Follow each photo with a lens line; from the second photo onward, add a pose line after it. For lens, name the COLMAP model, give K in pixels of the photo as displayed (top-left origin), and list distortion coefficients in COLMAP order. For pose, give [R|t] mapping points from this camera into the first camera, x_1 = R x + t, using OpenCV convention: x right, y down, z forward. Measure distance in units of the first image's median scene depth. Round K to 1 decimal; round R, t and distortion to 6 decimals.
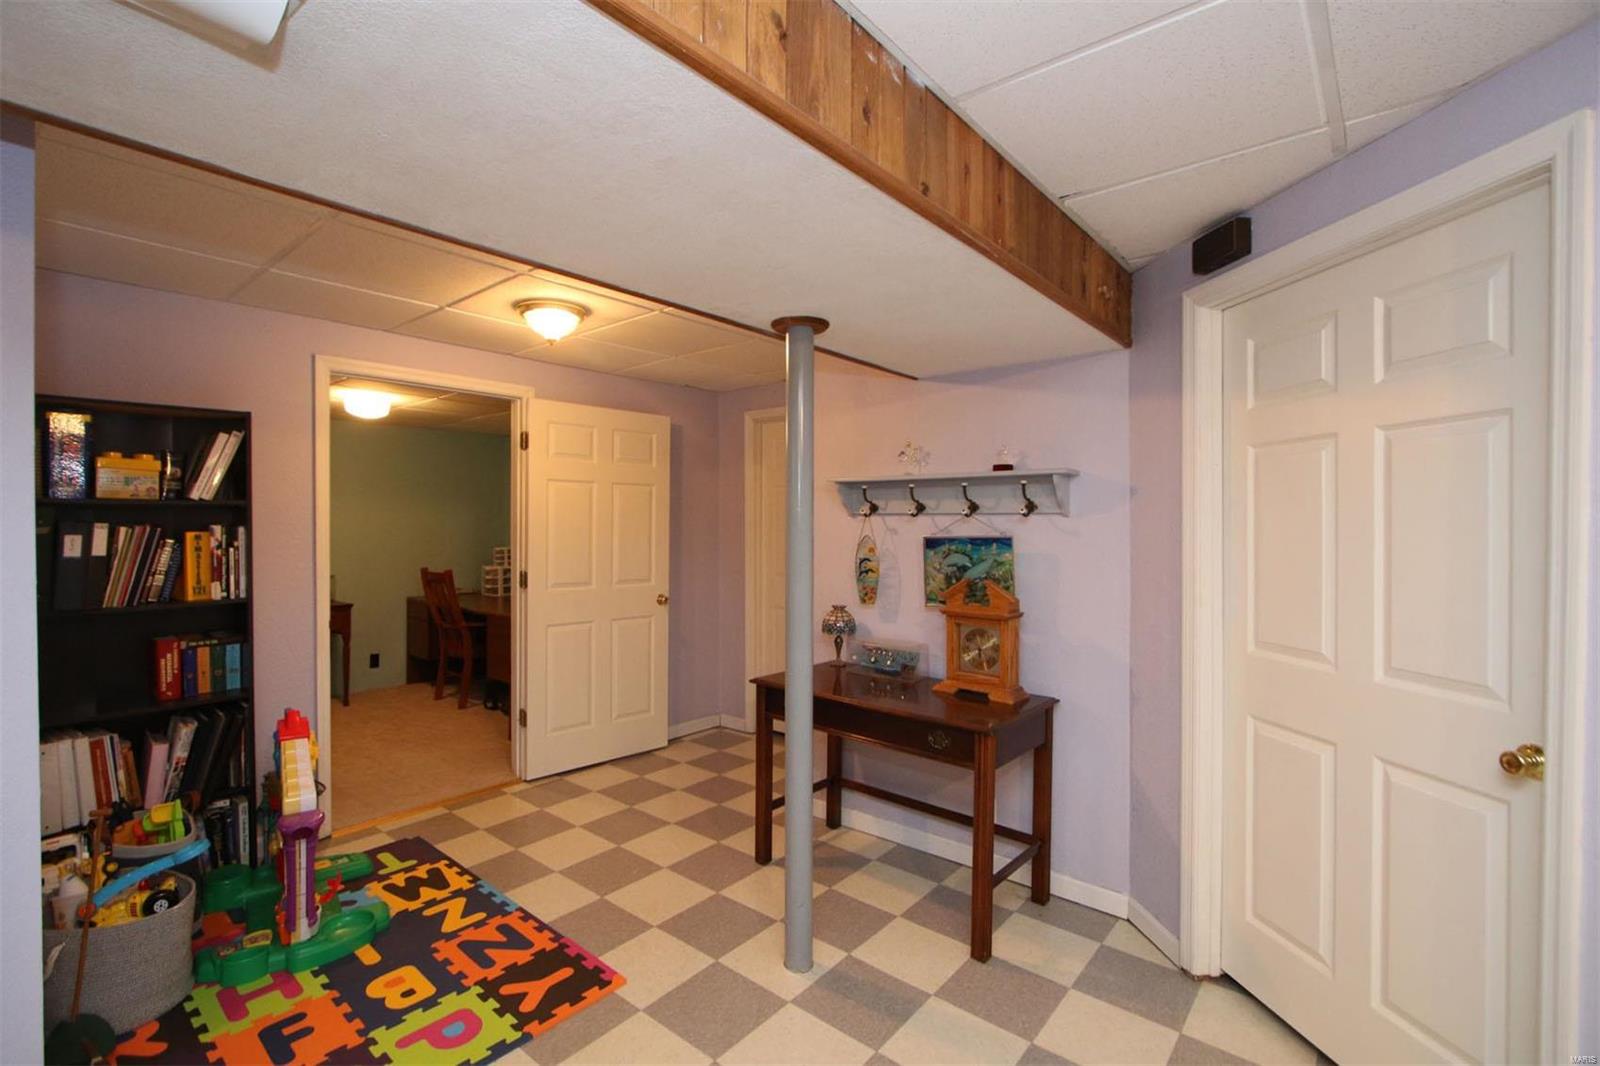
lens RADIAL K [[741.4, 0, 800.9], [0, 741.4, 531.2], [0, 0, 1]] dist [-0.016265, 0.002585]
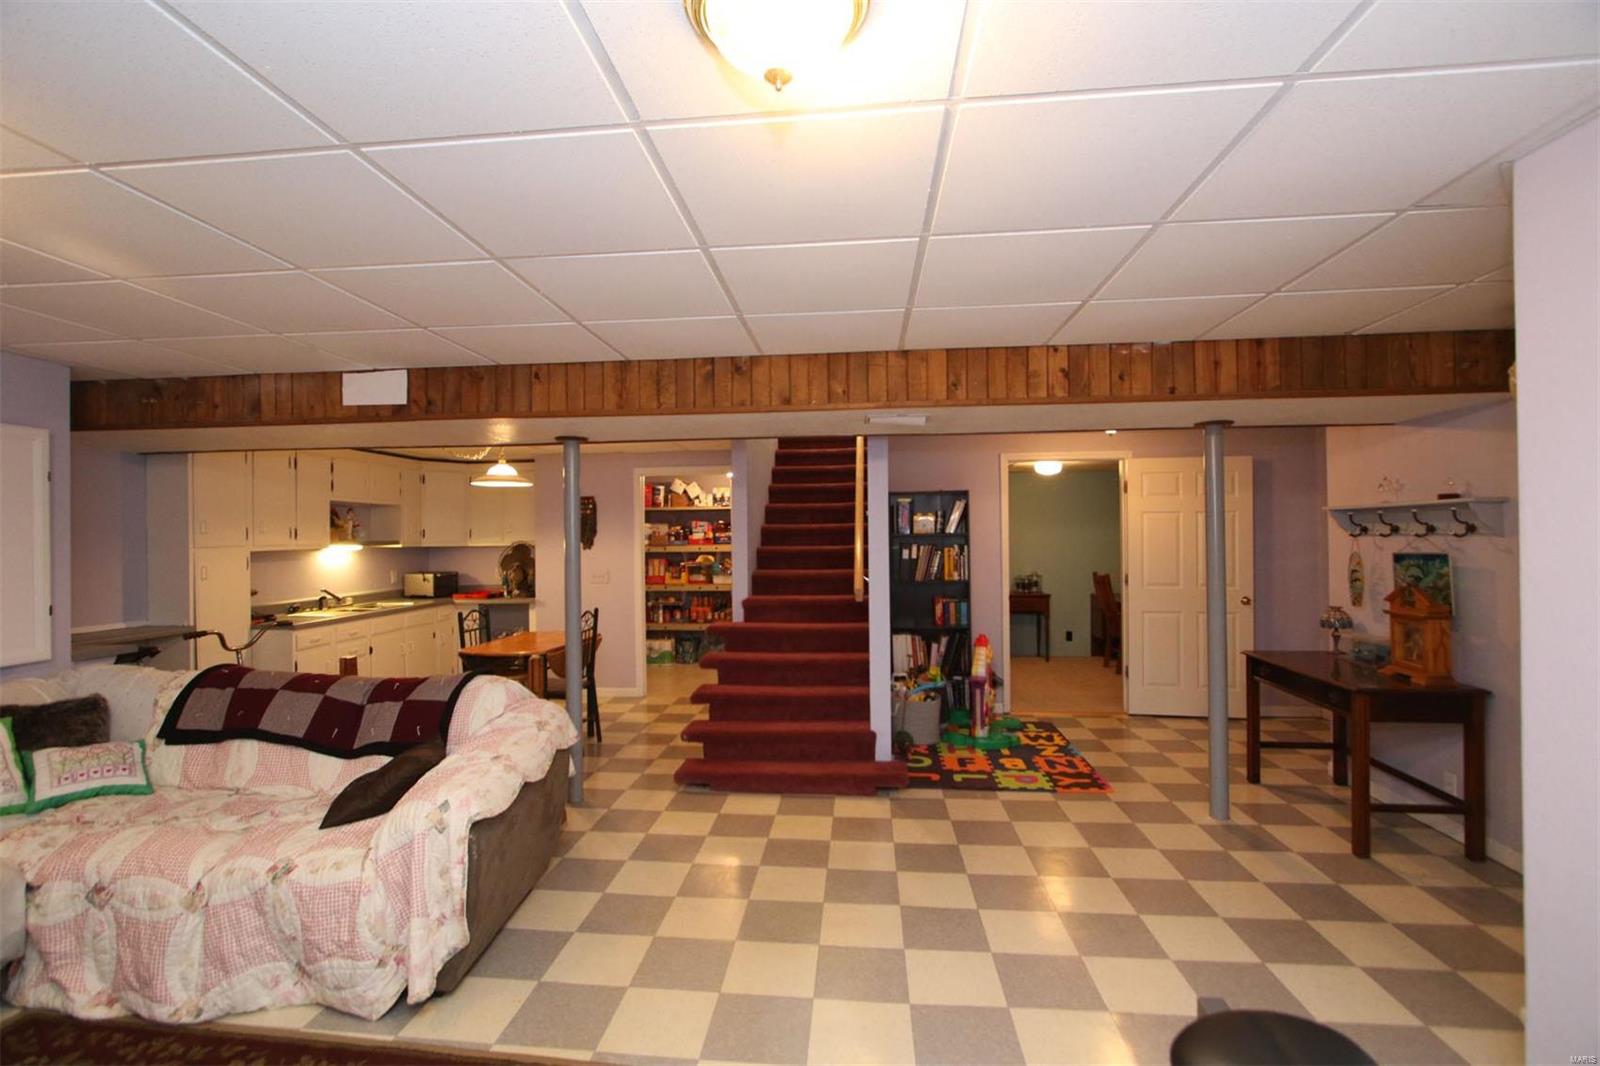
lens RADIAL K [[741.4, 0, 790.1], [0, 741.4, 528.4], [0, 0, 1]] dist [-0.016265, 0.002585]
pose [[0.563434, -0.018912, -0.825944, 0.701022], [0.001555, 0.999760, -0.021831, -0.009516], [0.826159, 0.011016, 0.563329, -0.599120]]
